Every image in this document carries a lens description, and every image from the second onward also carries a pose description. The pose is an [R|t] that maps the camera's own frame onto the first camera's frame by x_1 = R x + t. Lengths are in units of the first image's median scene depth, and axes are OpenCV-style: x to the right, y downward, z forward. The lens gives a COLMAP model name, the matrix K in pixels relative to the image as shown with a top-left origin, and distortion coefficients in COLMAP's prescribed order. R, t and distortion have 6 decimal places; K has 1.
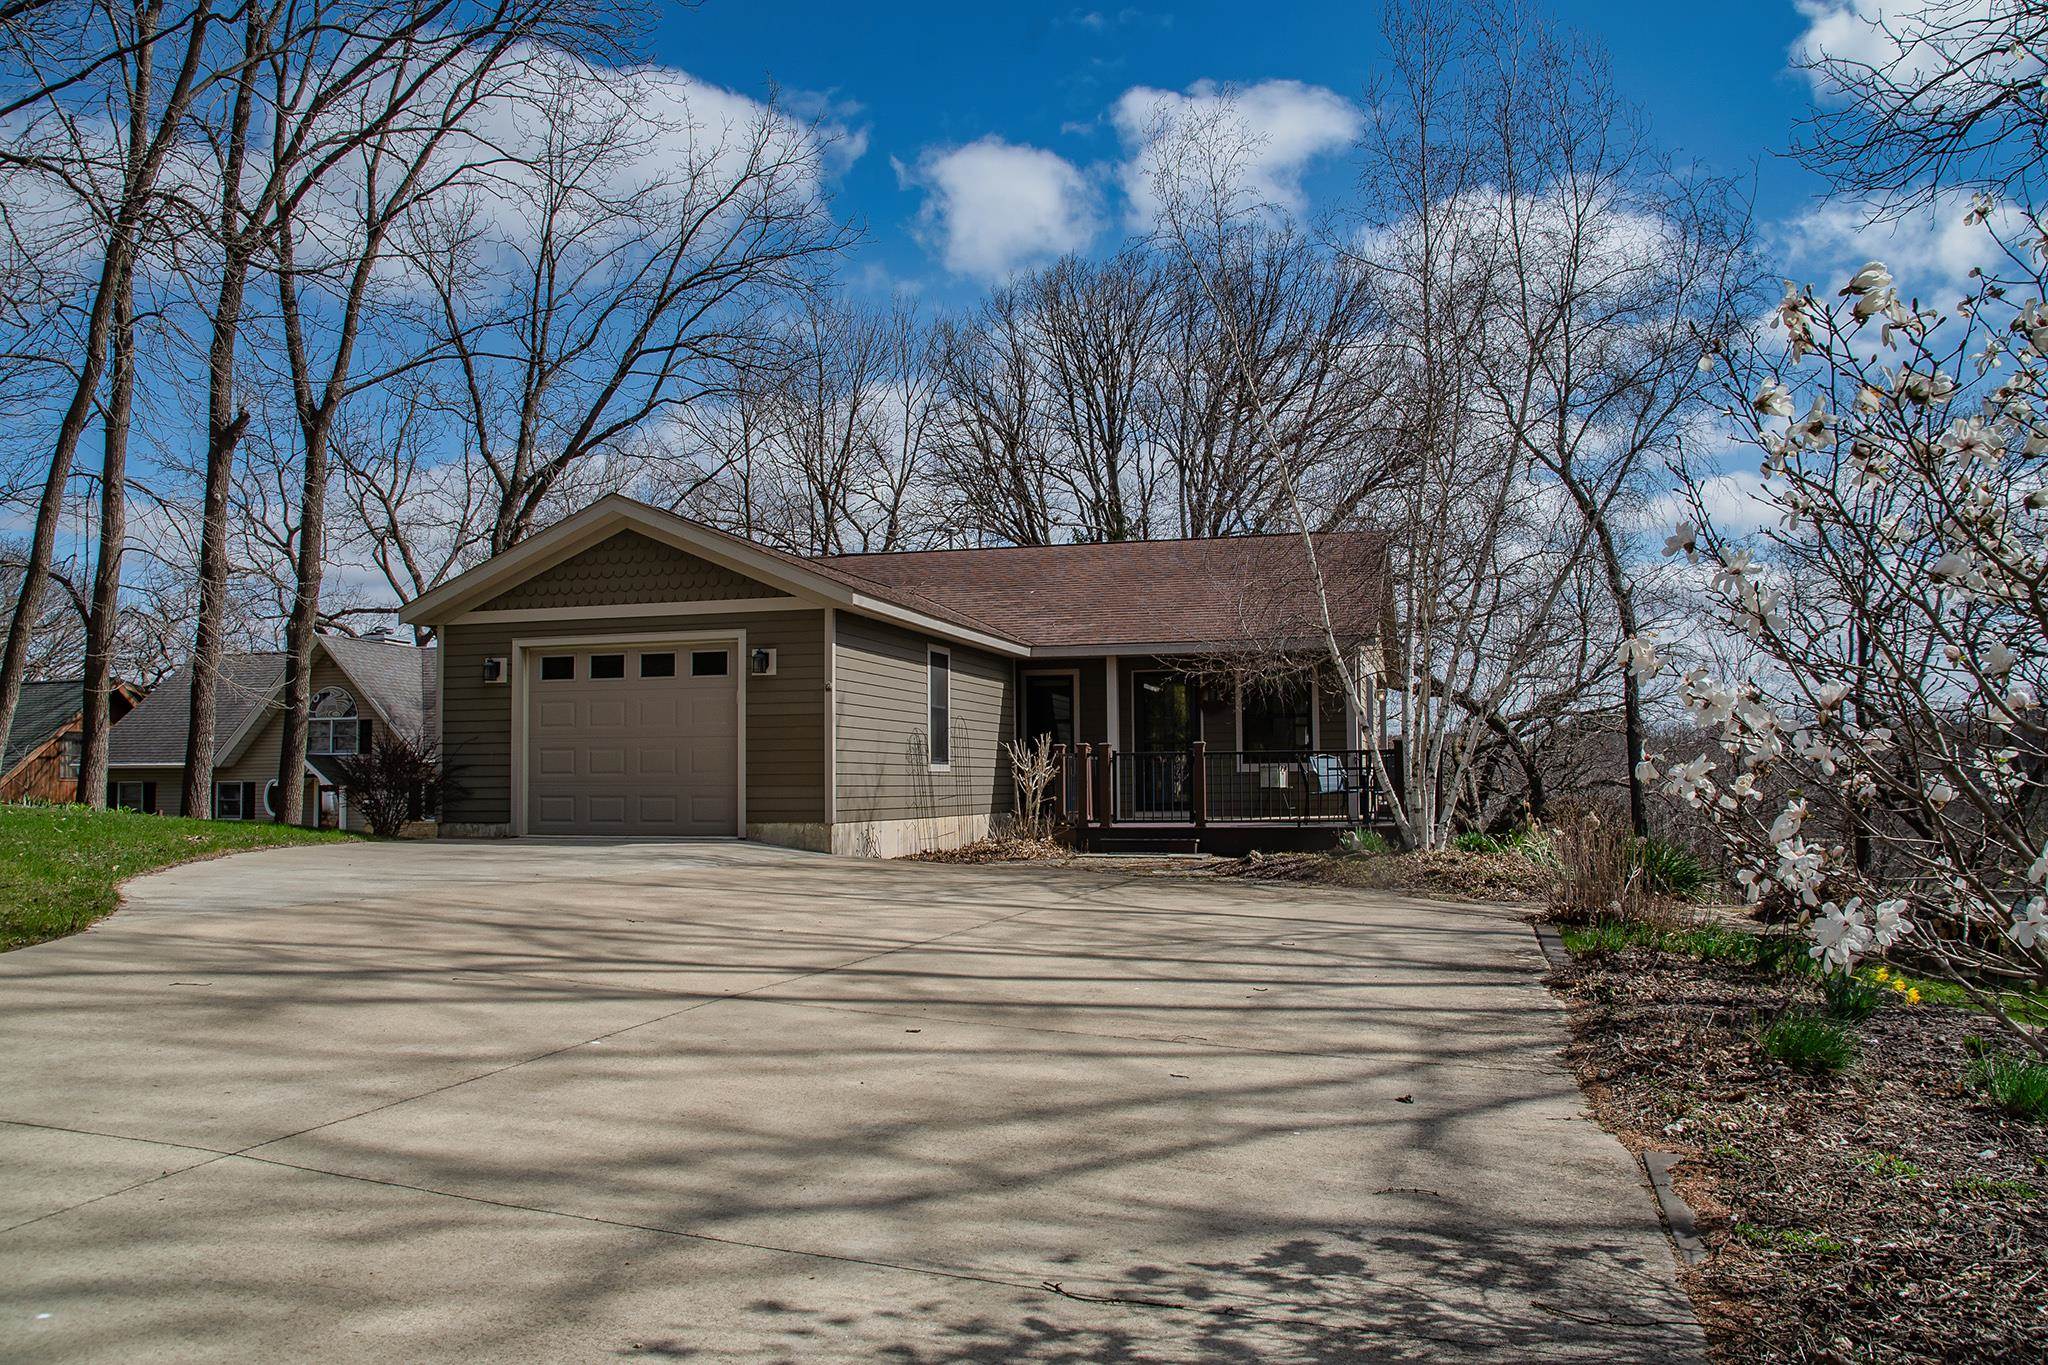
lens RADIAL K [[1689.0, 0, 1030.3], [0, 1689.0, 652.0], [0, 0, 1]] dist [-0.055530, 0.002634]
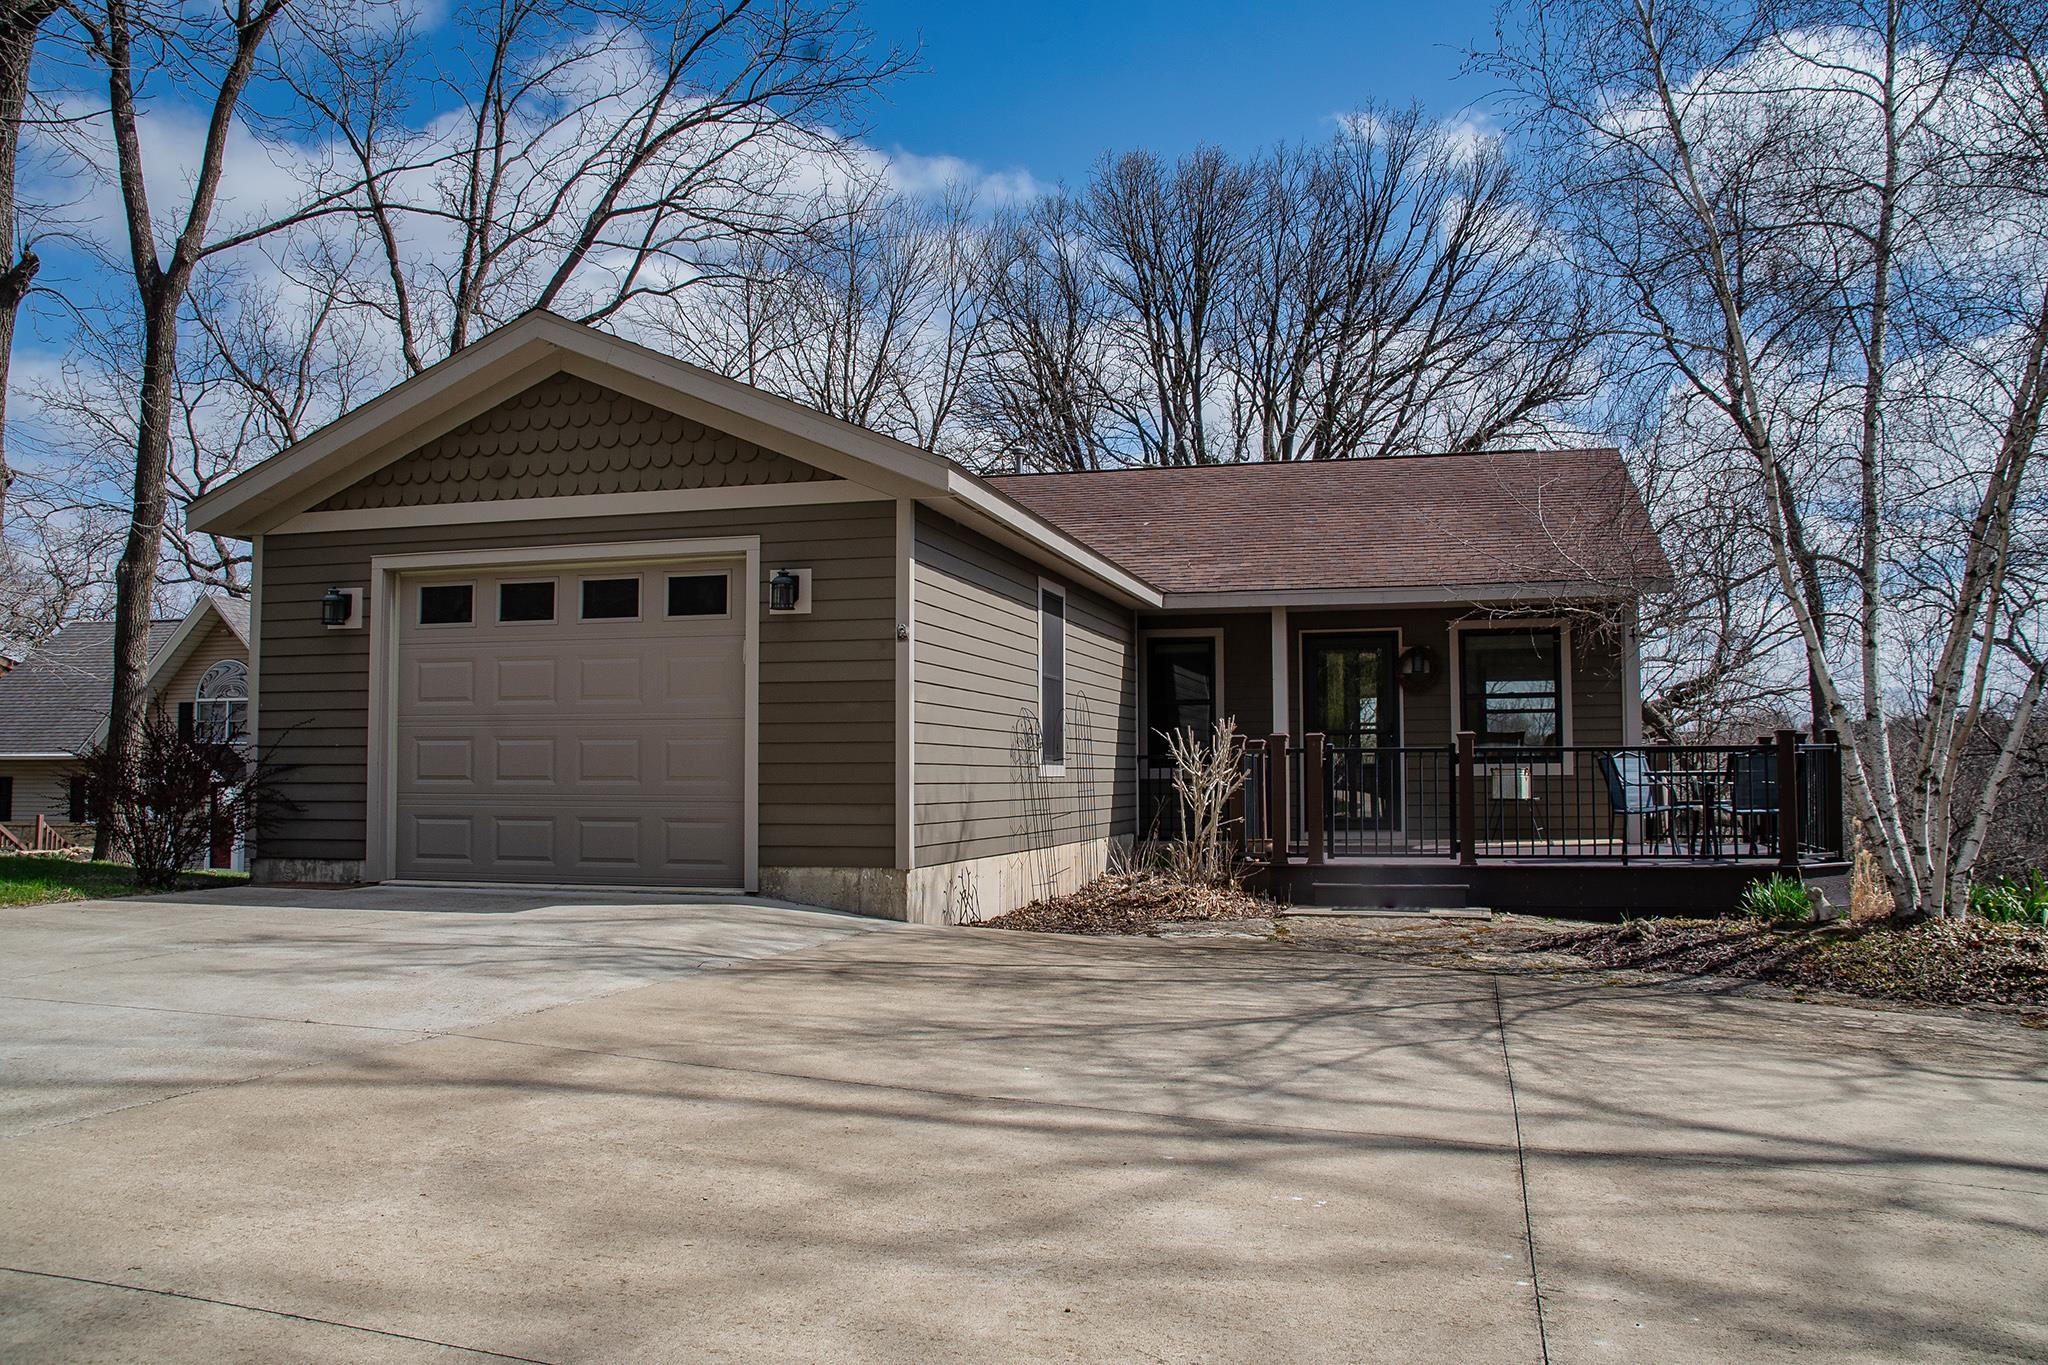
lens RADIAL K [[1689.0, 0, 1030.3], [0, 1689.0, 652.0], [0, 0, 1]] dist [-0.055530, 0.002634]
pose [[0.999969, 0.005102, 0.006064, -0.074285], [-0.005133, 0.999973, 0.005246, 0.022204], [-0.006037, -0.005277, 0.999968, 0.393720]]
